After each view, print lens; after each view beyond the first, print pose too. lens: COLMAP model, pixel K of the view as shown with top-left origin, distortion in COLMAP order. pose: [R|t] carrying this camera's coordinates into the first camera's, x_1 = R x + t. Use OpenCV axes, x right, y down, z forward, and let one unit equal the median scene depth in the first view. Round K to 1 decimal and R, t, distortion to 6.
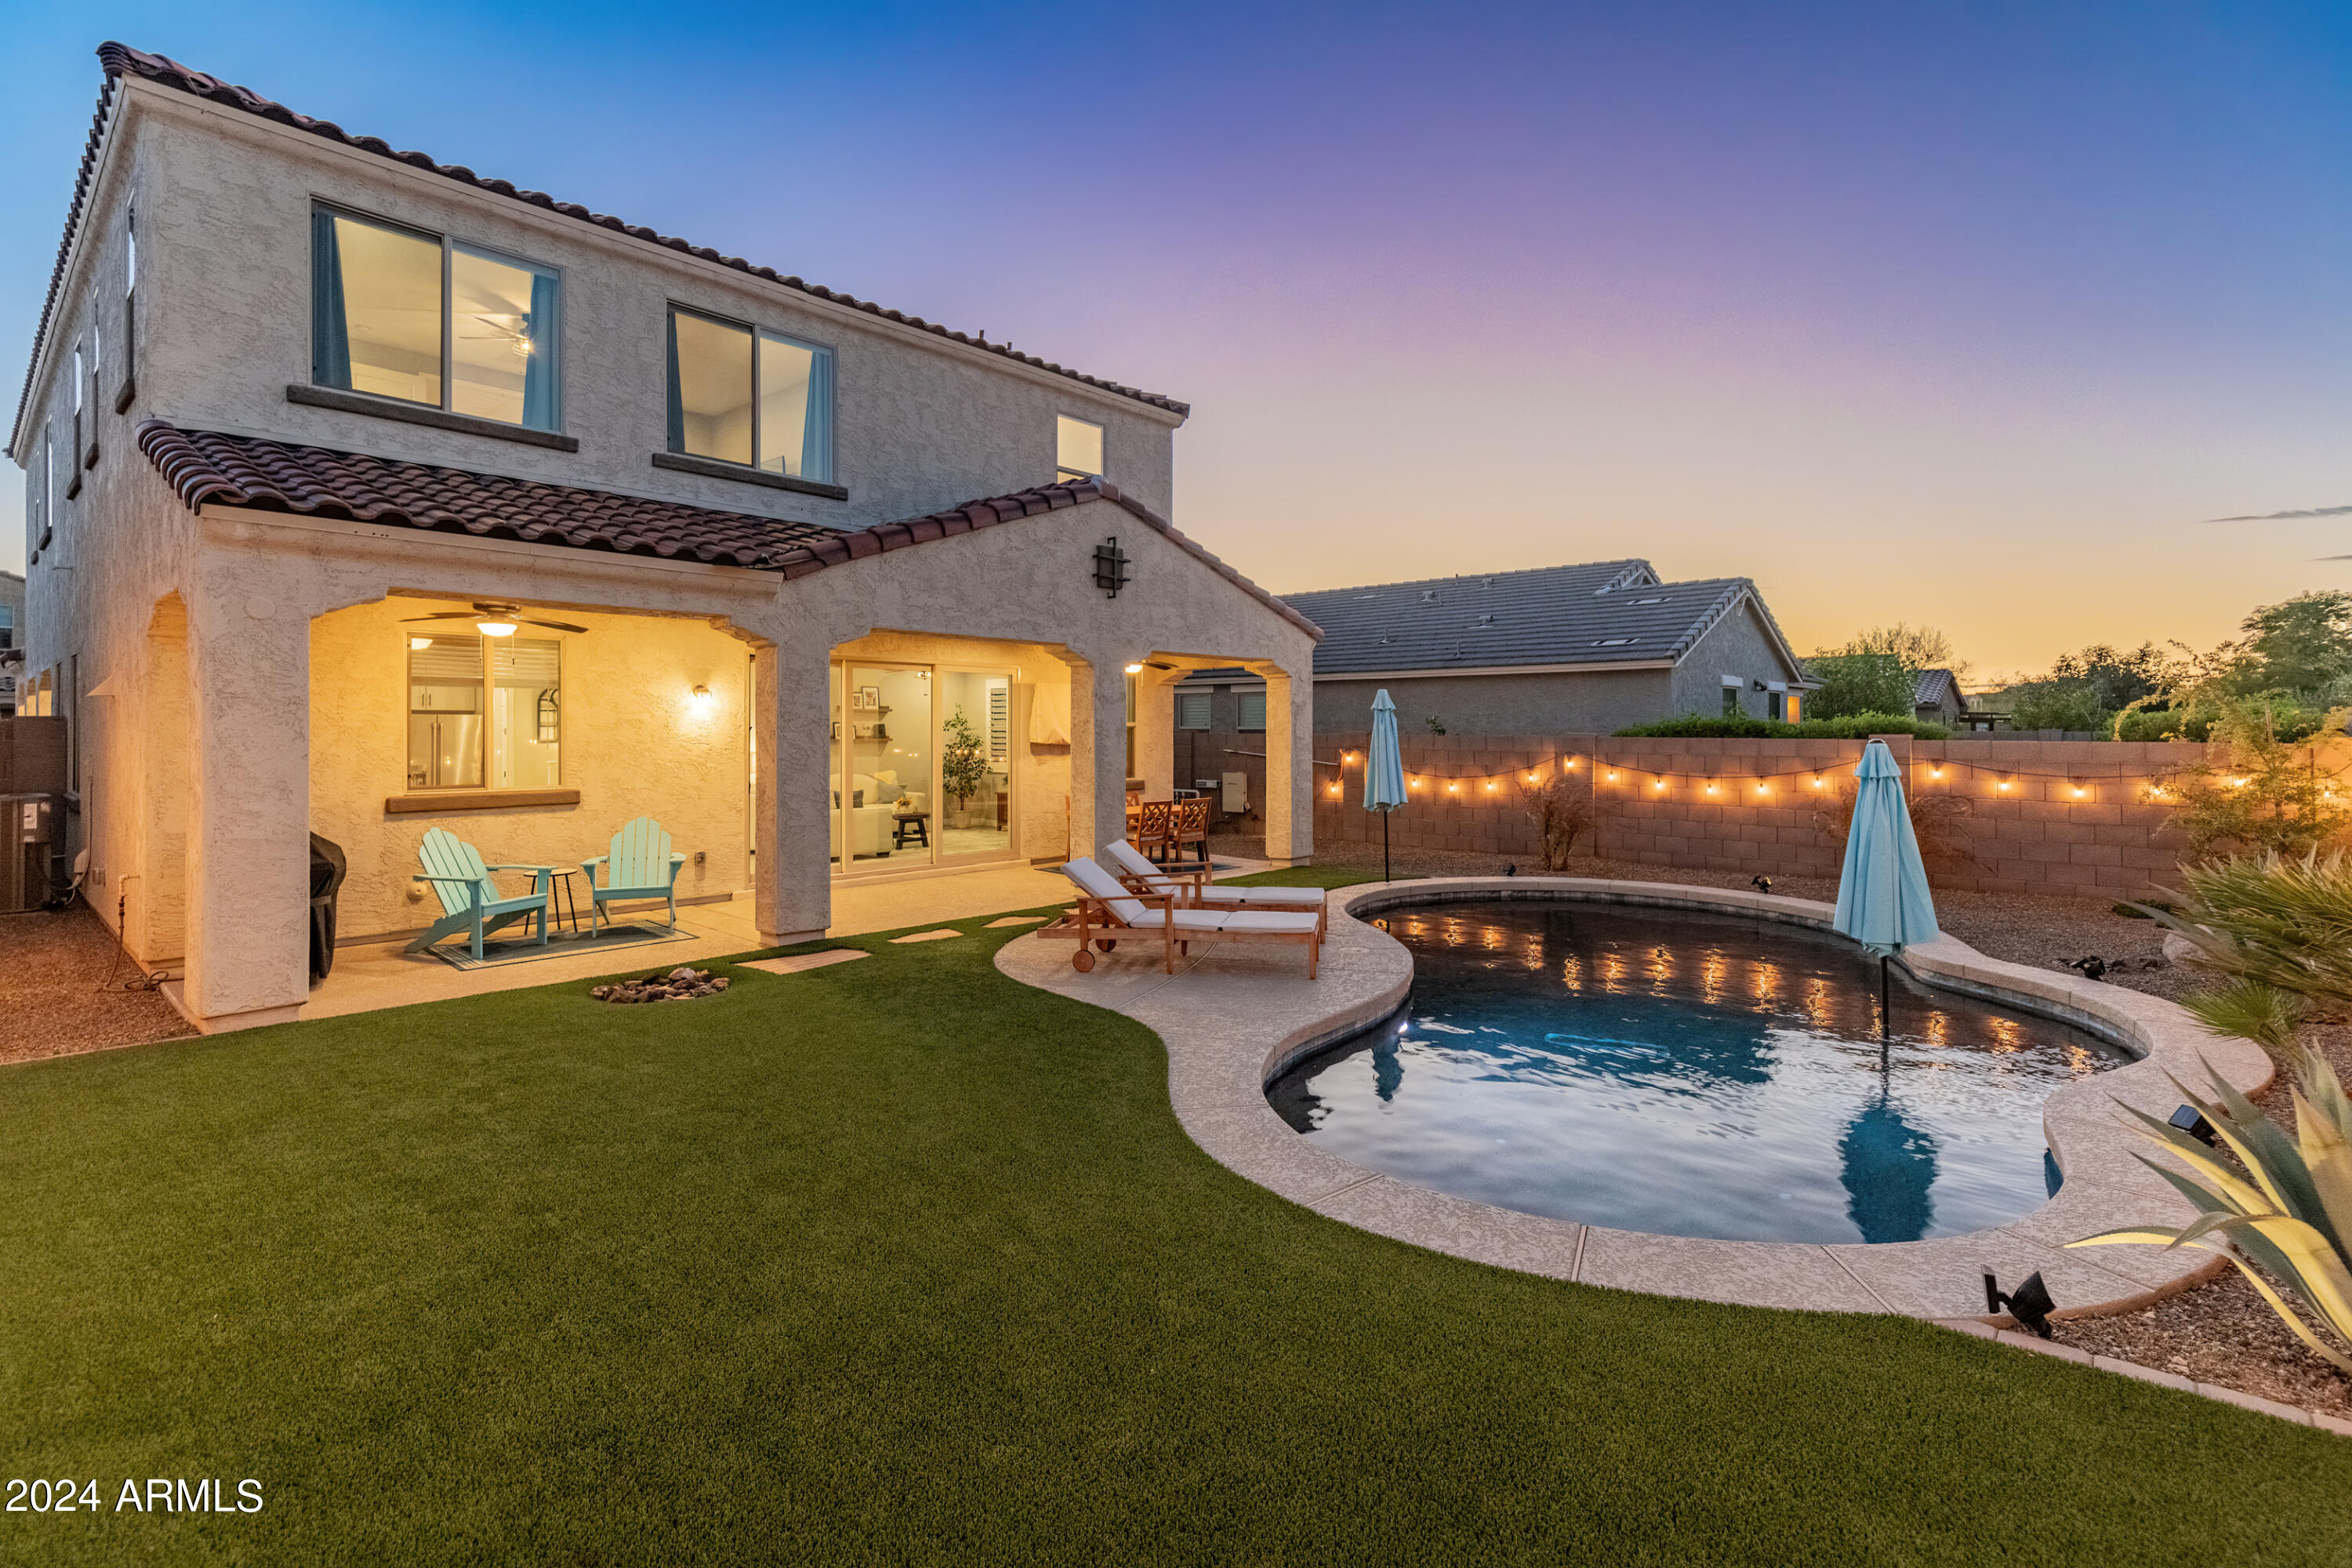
lens RADIAL K [[1087.3, 0, 1172.2], [0, 1087.3, 721.7], [0, 0, 1]] dist [0.001167, -0.000140]
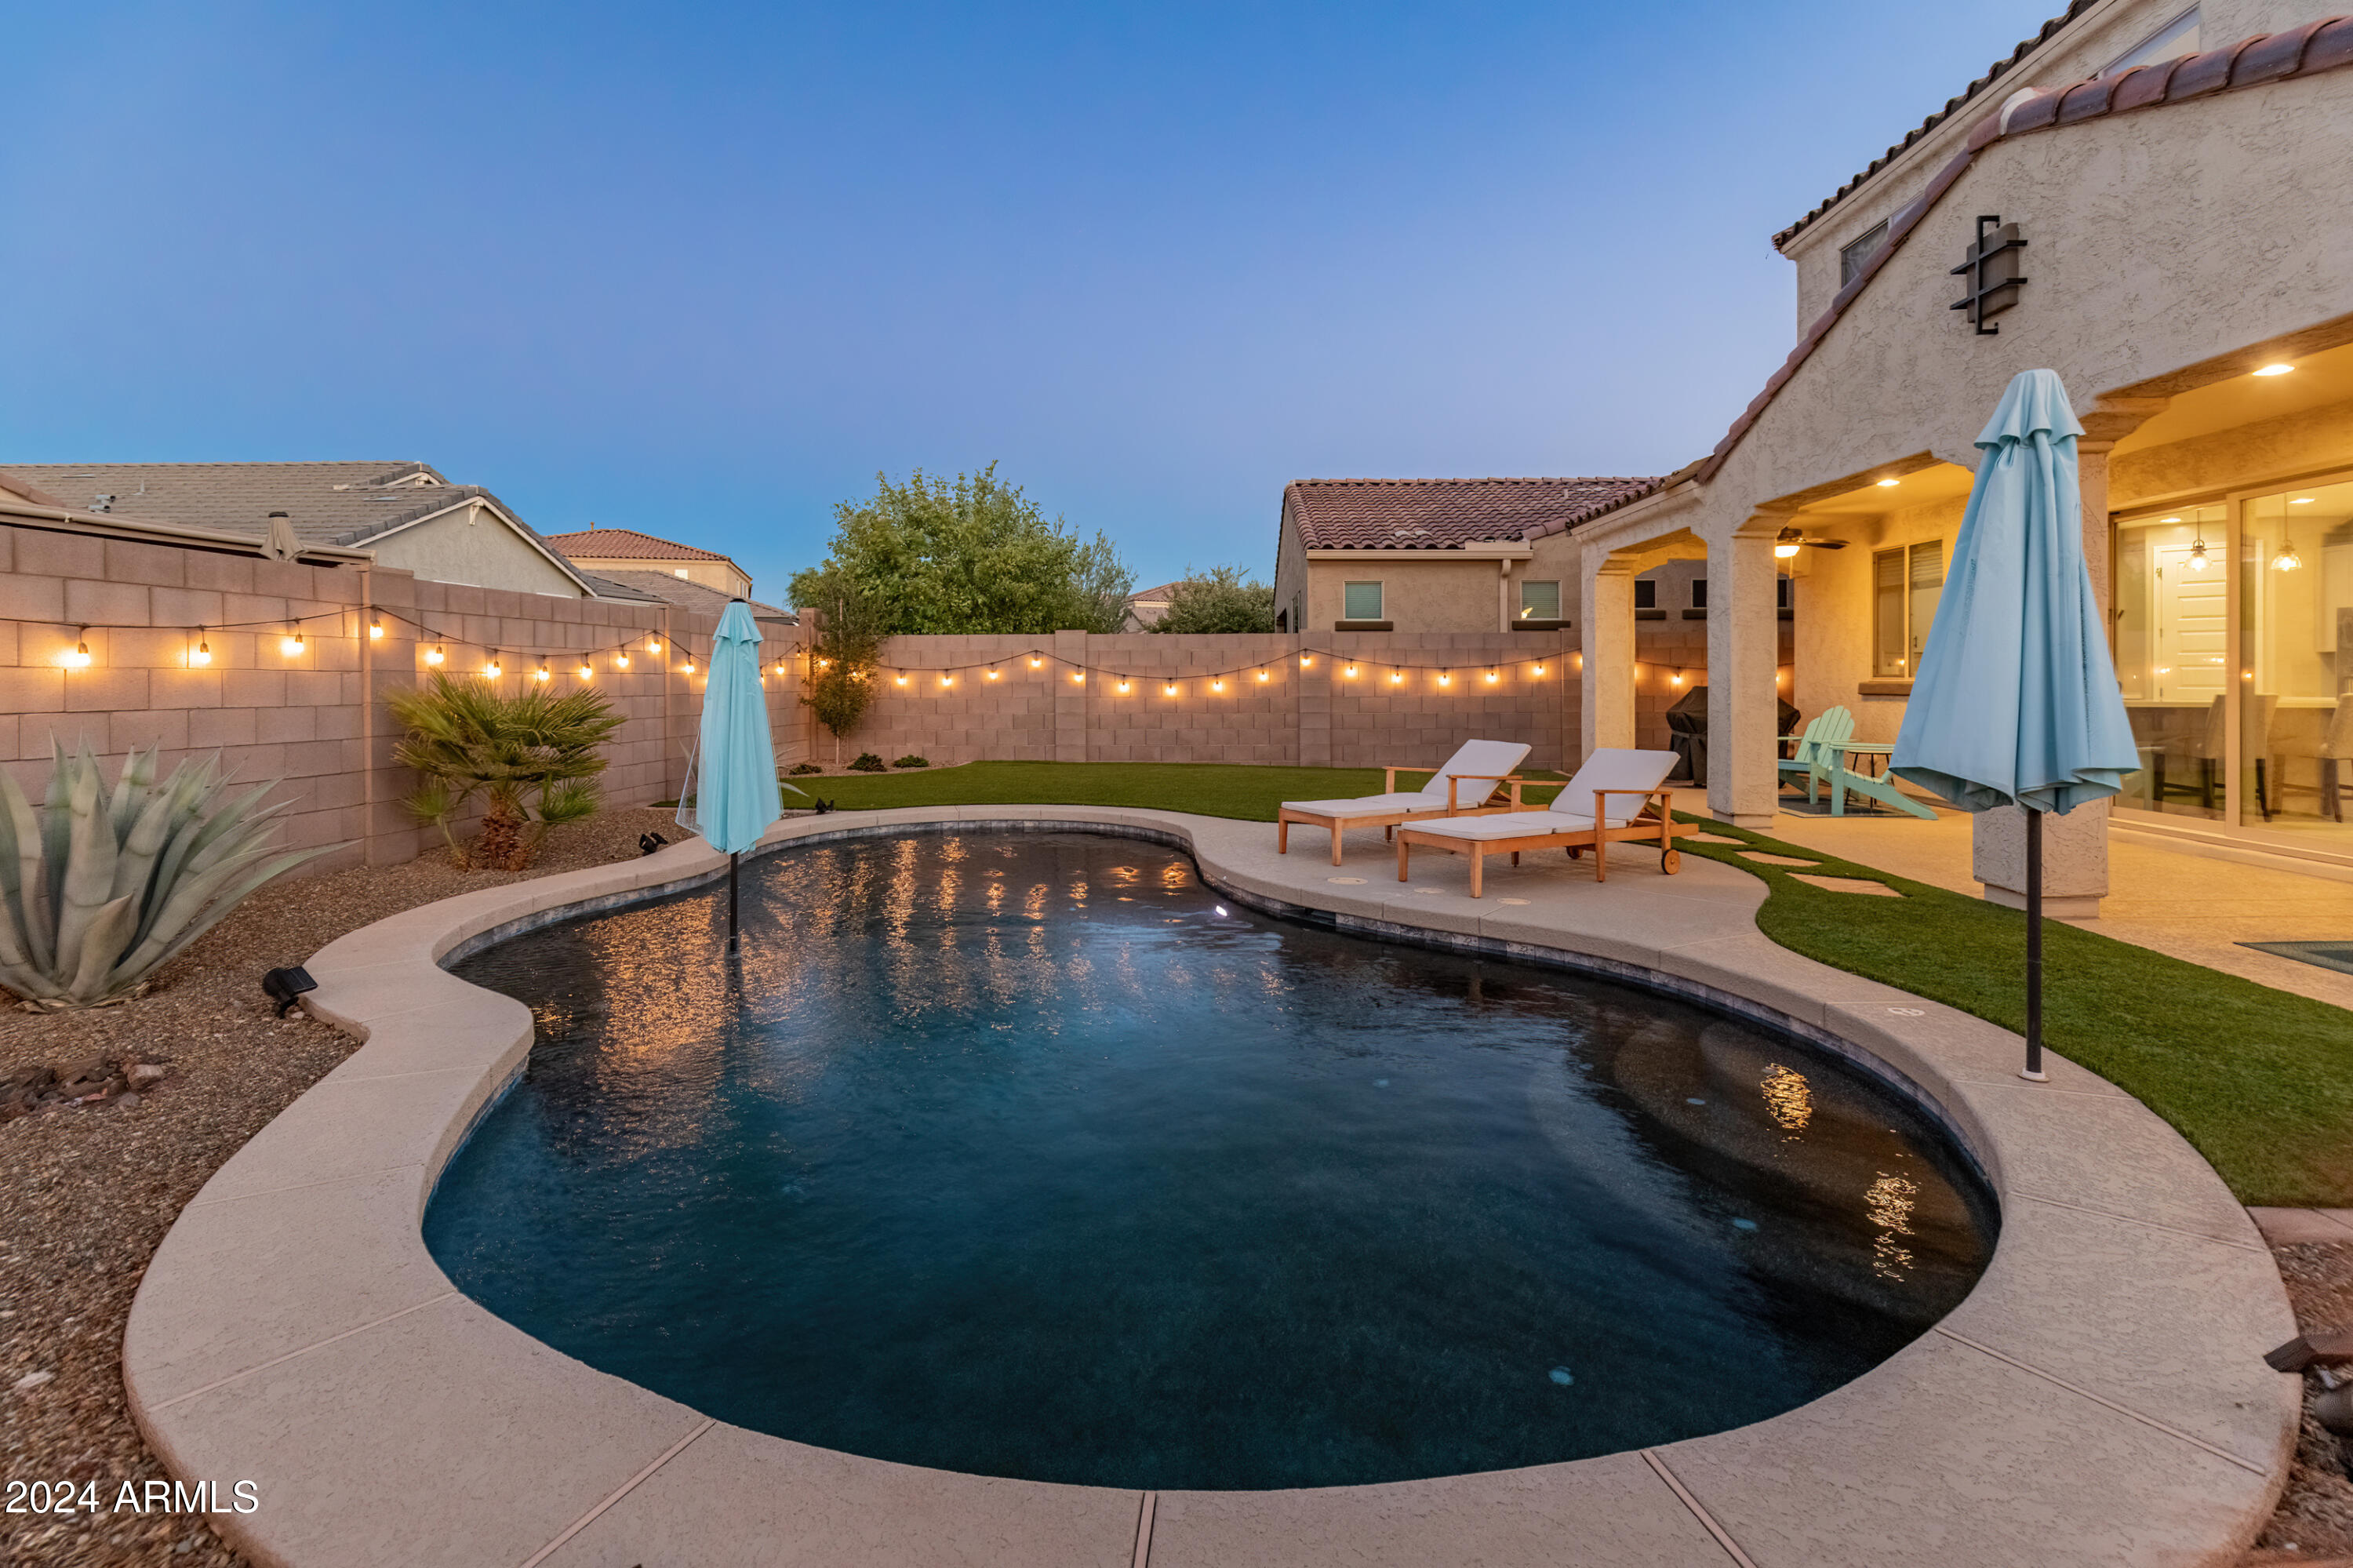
lens RADIAL K [[1122.0, 0, 1189.4], [0, 1122.0, 670.7], [0, 0, 1]] dist [0.007461, -0.000410]
pose [[-0.755343, -0.005894, -0.655303, 0.479651], [0.003132, 0.999916, -0.012603, 0.042850], [0.655322, -0.011572, -0.755261, 0.951730]]
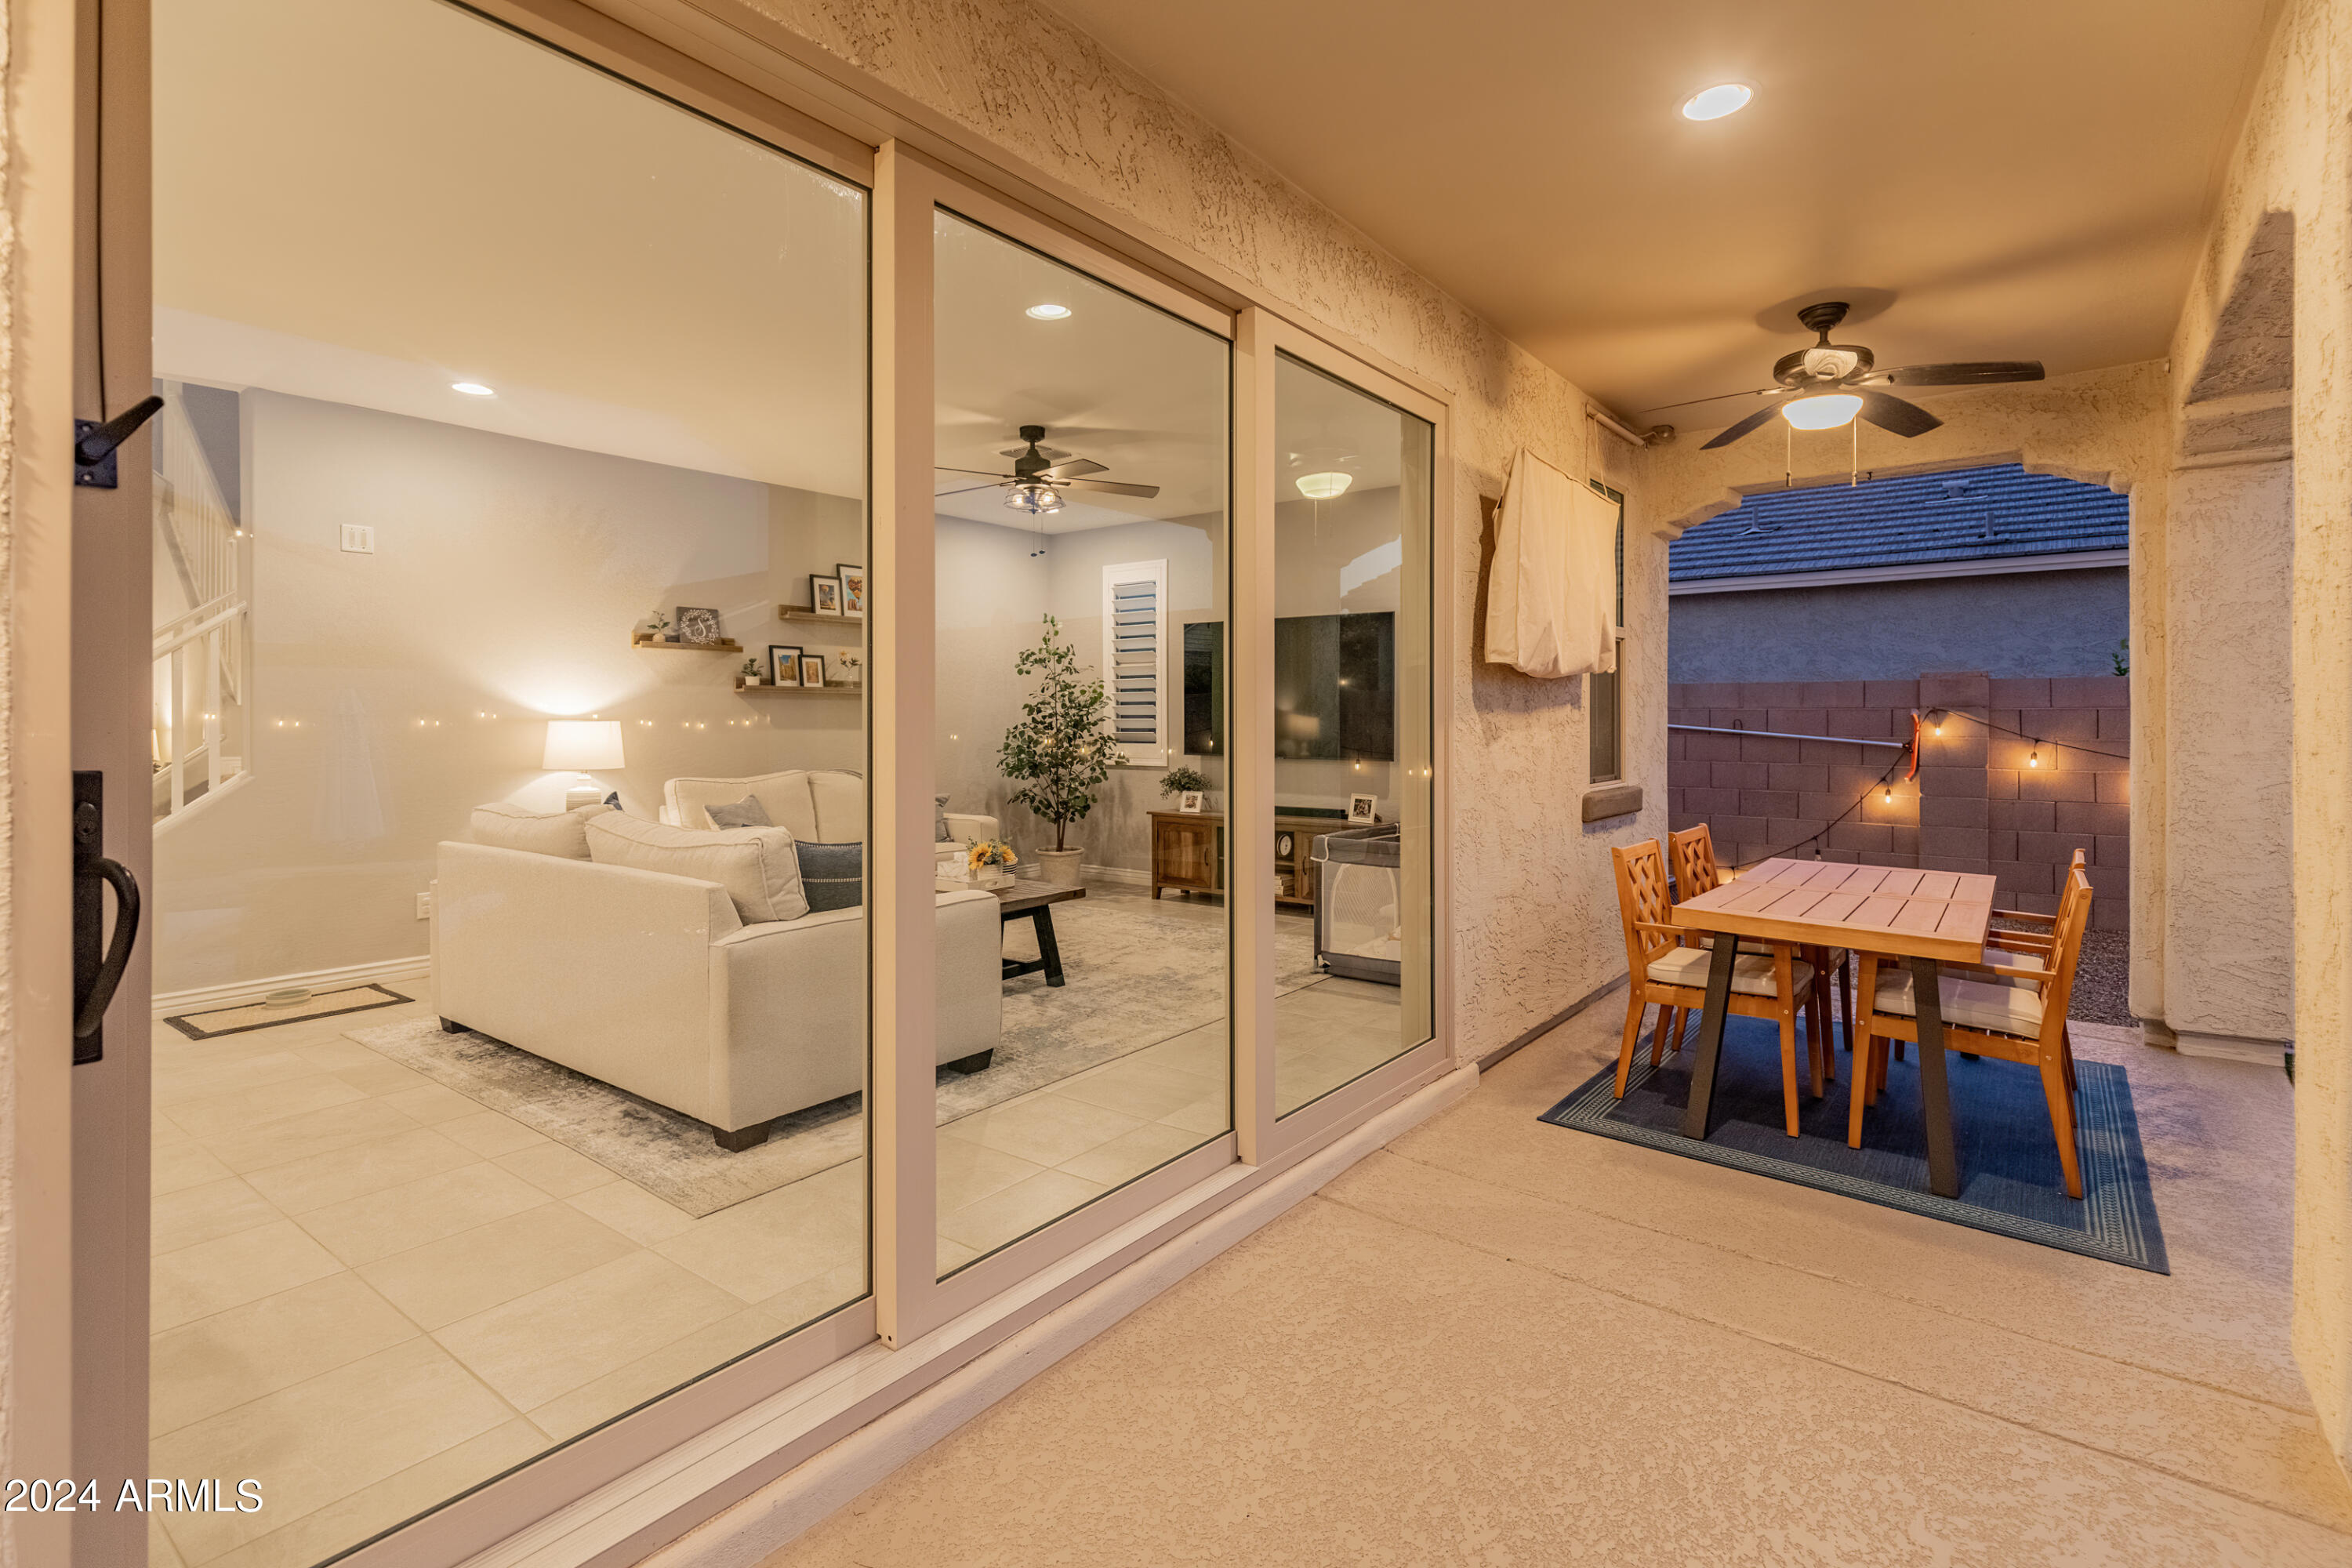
lens RADIAL K [[1087.3, 0, 1172.2], [0, 1087.3, 721.7], [0, 0, 1]] dist [0.001167, -0.000140]
pose [[0.998030, -0.001631, 0.062719, -0.228923], [0.000878, 0.999927, 0.012031, 0.030138], [-0.062734, -0.011953, 0.997959, 0.711457]]
